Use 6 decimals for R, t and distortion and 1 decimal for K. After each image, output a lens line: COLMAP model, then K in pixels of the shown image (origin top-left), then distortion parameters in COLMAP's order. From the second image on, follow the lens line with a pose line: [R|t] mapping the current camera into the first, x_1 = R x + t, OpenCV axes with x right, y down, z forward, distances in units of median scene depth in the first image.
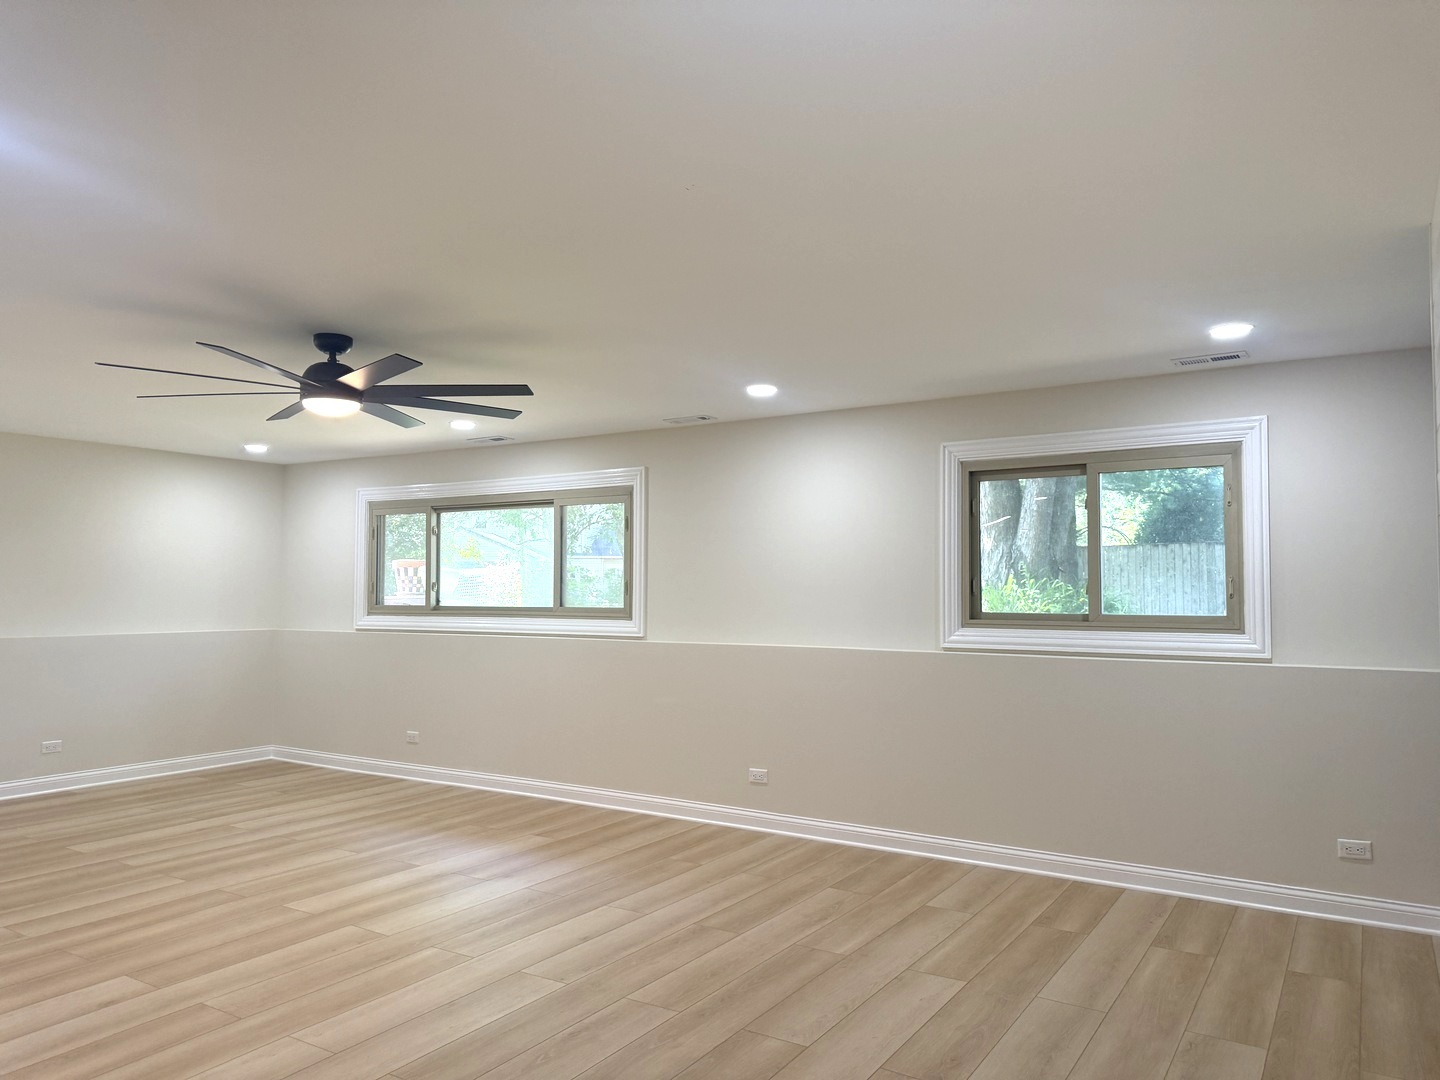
lens RADIAL K [[1015.5, 0, 715.9], [0, 1015.5, 536.9], [0, 0, 1]] dist [0.063626, -0.073023]
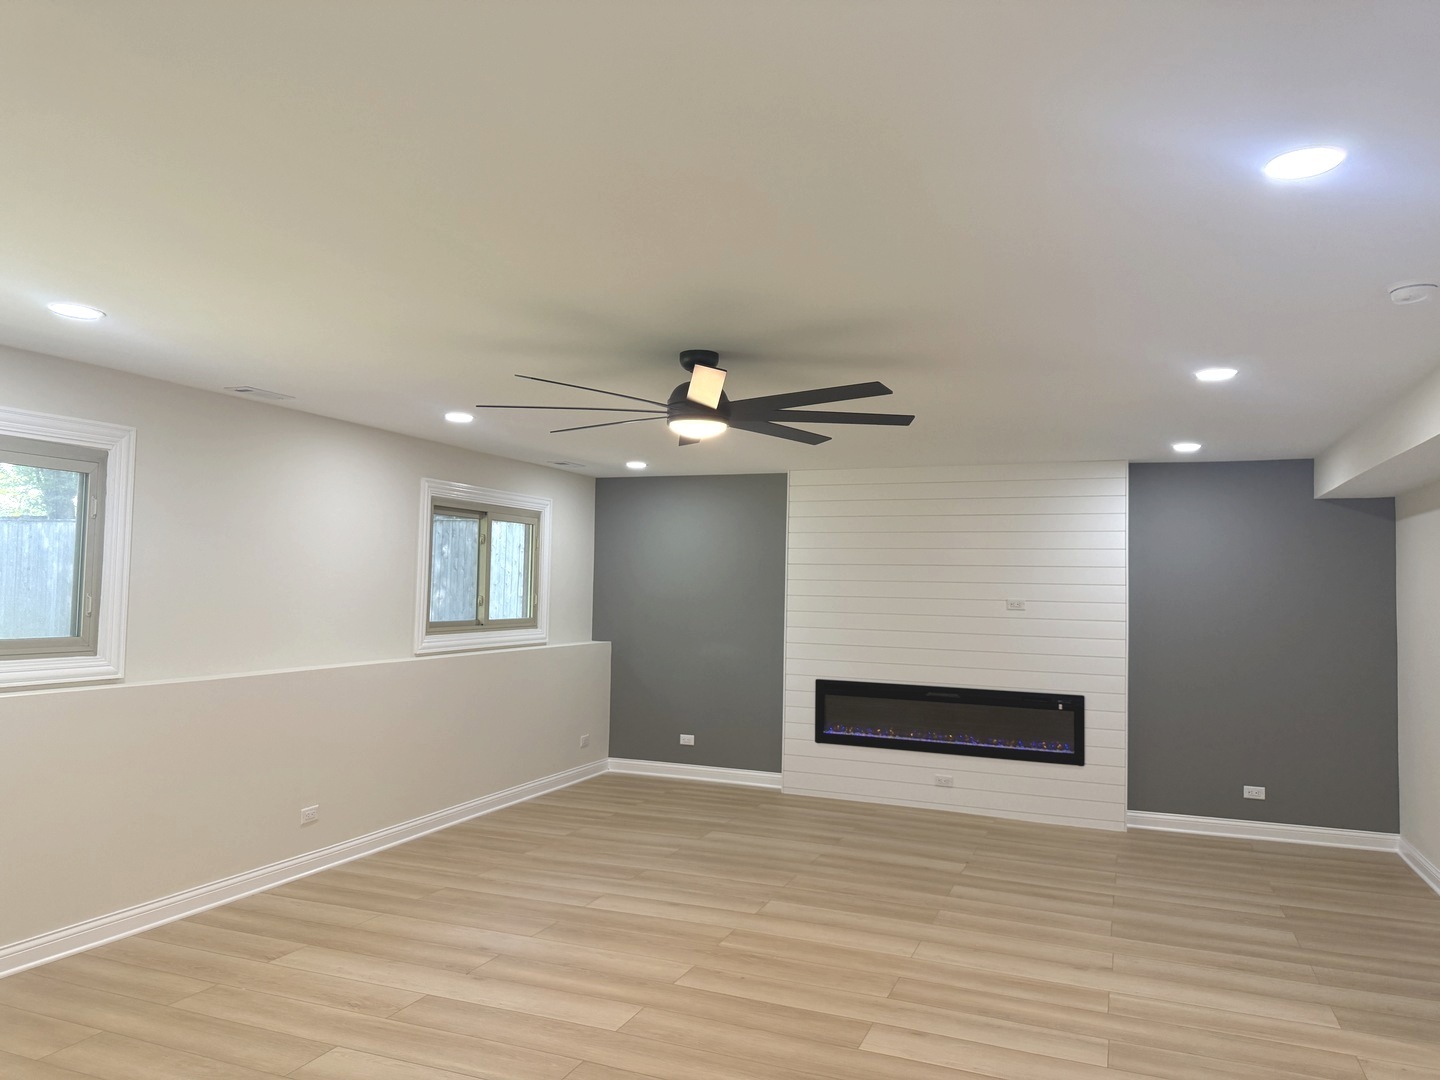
lens RADIAL K [[1015.5, 0, 716.7], [0, 1015.5, 534.8], [0, 0, 1]] dist [0.063626, -0.073023]
pose [[-0.184637, 0.045995, 0.981730, -1.047391], [-0.072825, 0.995518, -0.060337, 0.019584], [-0.980105, -0.082635, -0.180460, 0.938386]]
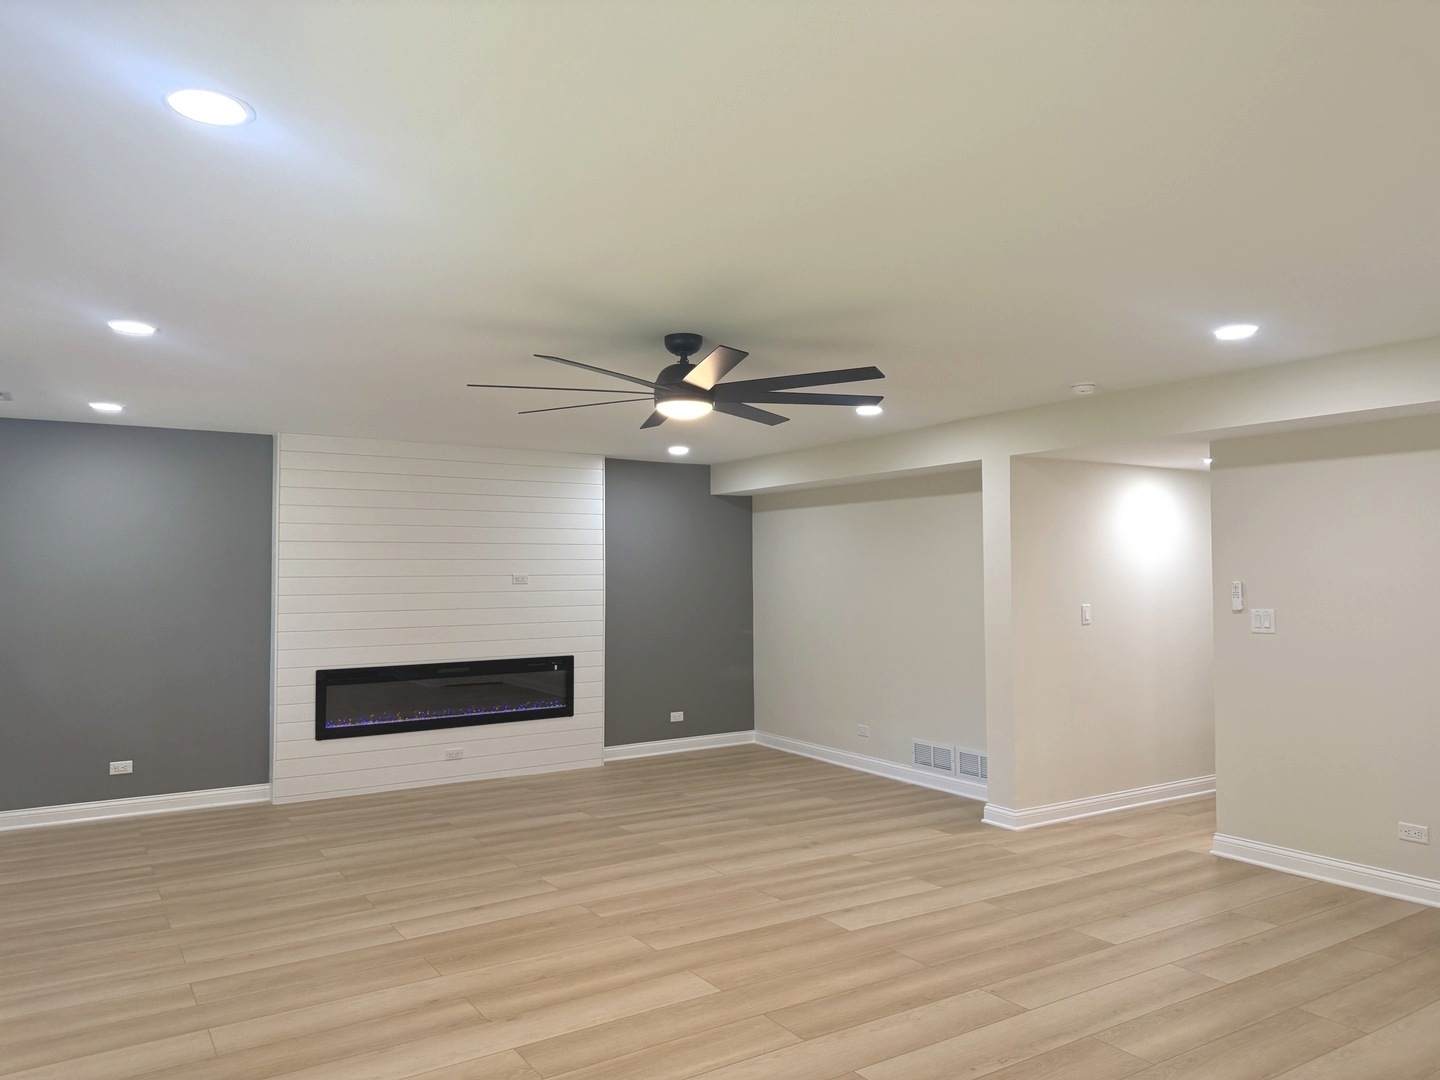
lens RADIAL K [[1015.5, 0, 711.6], [0, 1015.5, 526.9], [0, 0, 1]] dist [0.063626, -0.073023]
pose [[-0.907156, 0.022086, 0.420214, -0.654045], [-0.019273, 0.995393, -0.093922, 0.059434], [-0.420353, -0.093301, -0.902551, 1.514393]]
